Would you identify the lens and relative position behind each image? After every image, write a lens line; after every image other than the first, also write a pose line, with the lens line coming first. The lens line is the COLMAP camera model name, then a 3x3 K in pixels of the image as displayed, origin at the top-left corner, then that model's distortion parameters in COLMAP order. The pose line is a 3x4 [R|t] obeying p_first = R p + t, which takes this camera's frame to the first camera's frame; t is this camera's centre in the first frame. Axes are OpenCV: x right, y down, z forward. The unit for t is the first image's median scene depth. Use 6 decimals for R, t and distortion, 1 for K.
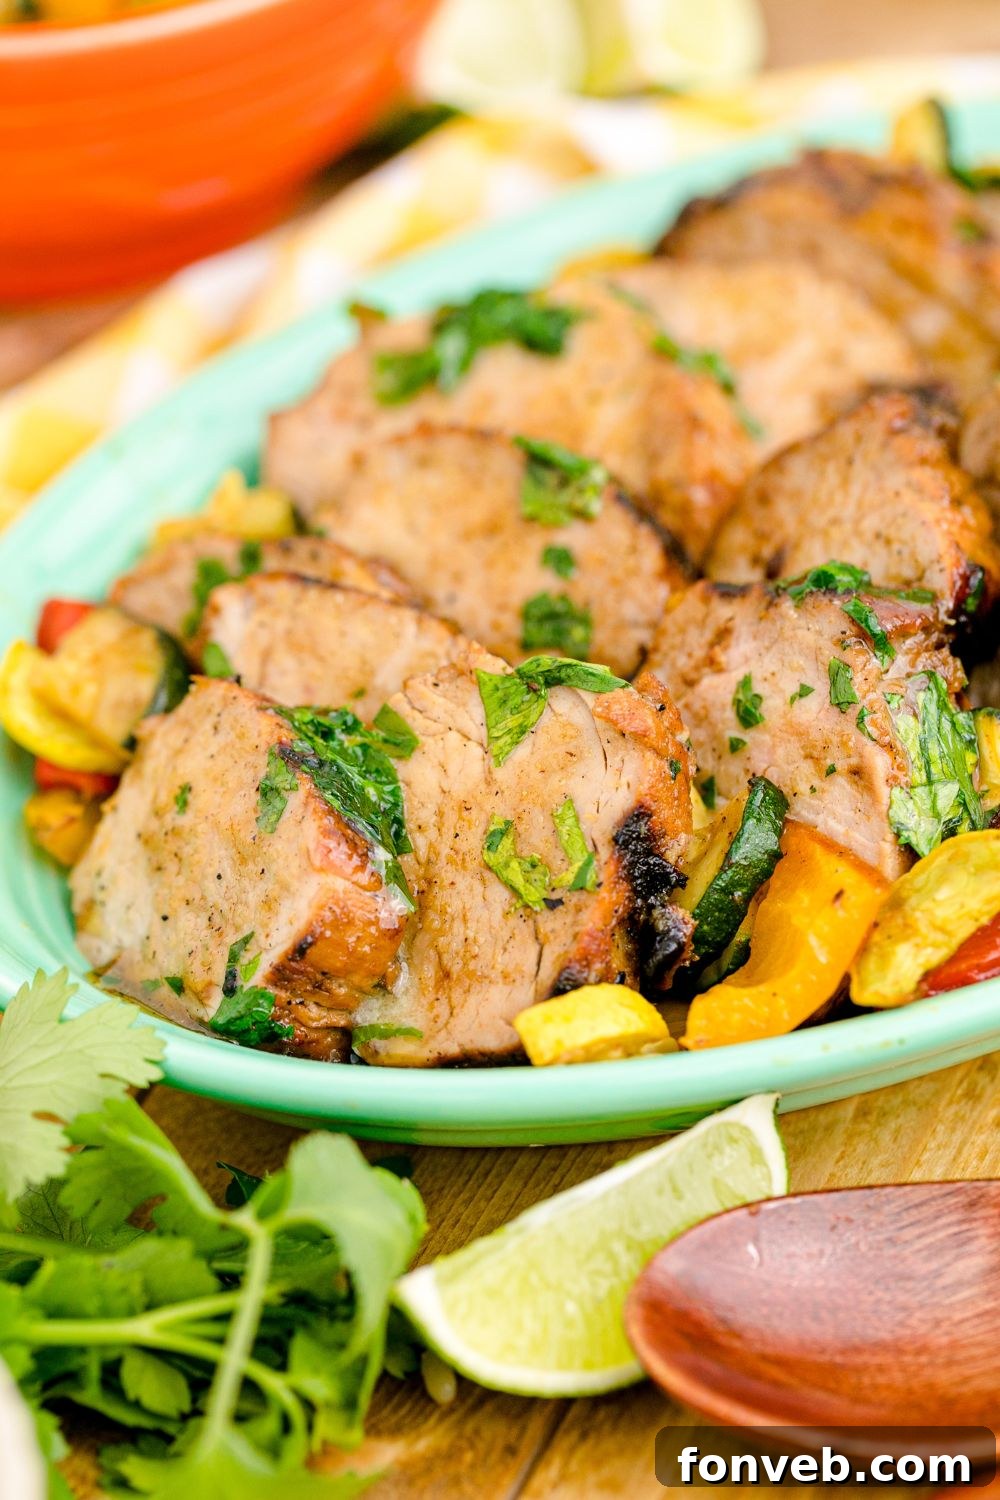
lens RADIAL K [[5529.0, 0, 500.0], [0, 5529.0, 750.0], [0, 0, 1]] dist [-0.028545, -0.101619]
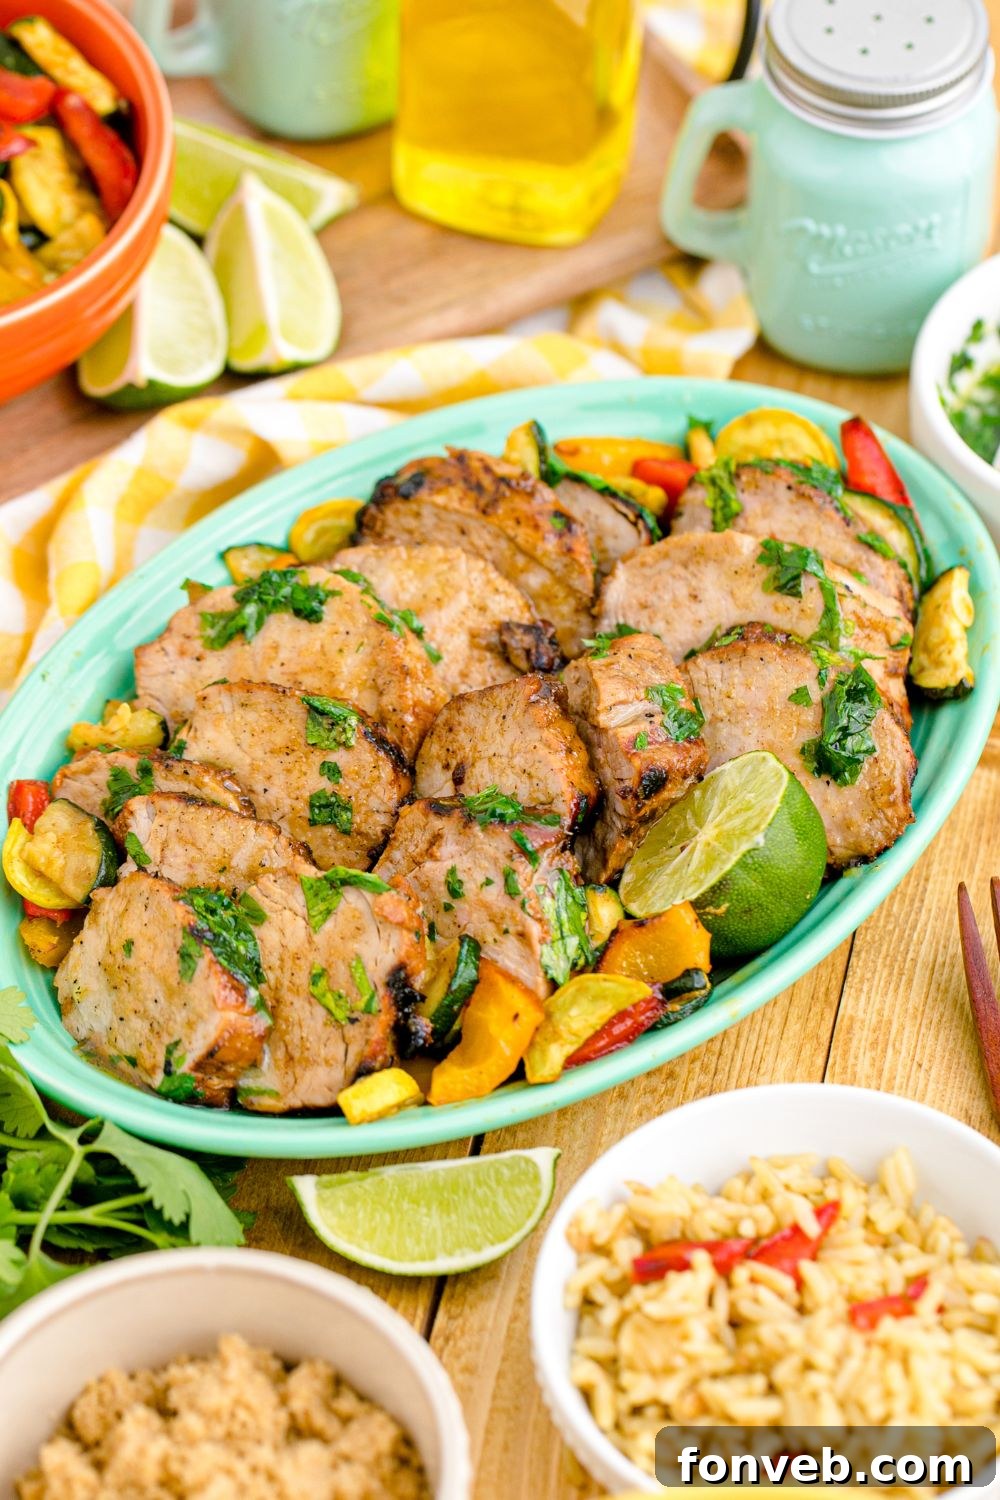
lens RADIAL K [[5529.0, 0, 500.0], [0, 5529.0, 750.0], [0, 0, 1]] dist [-0.028545, -0.101619]
pose [[0.991745, -0.032800, 0.123963, -0.156015], [0.008847, 0.981930, 0.189035, -0.381035], [-0.127923, -0.186378, 0.974114, -0.688607]]
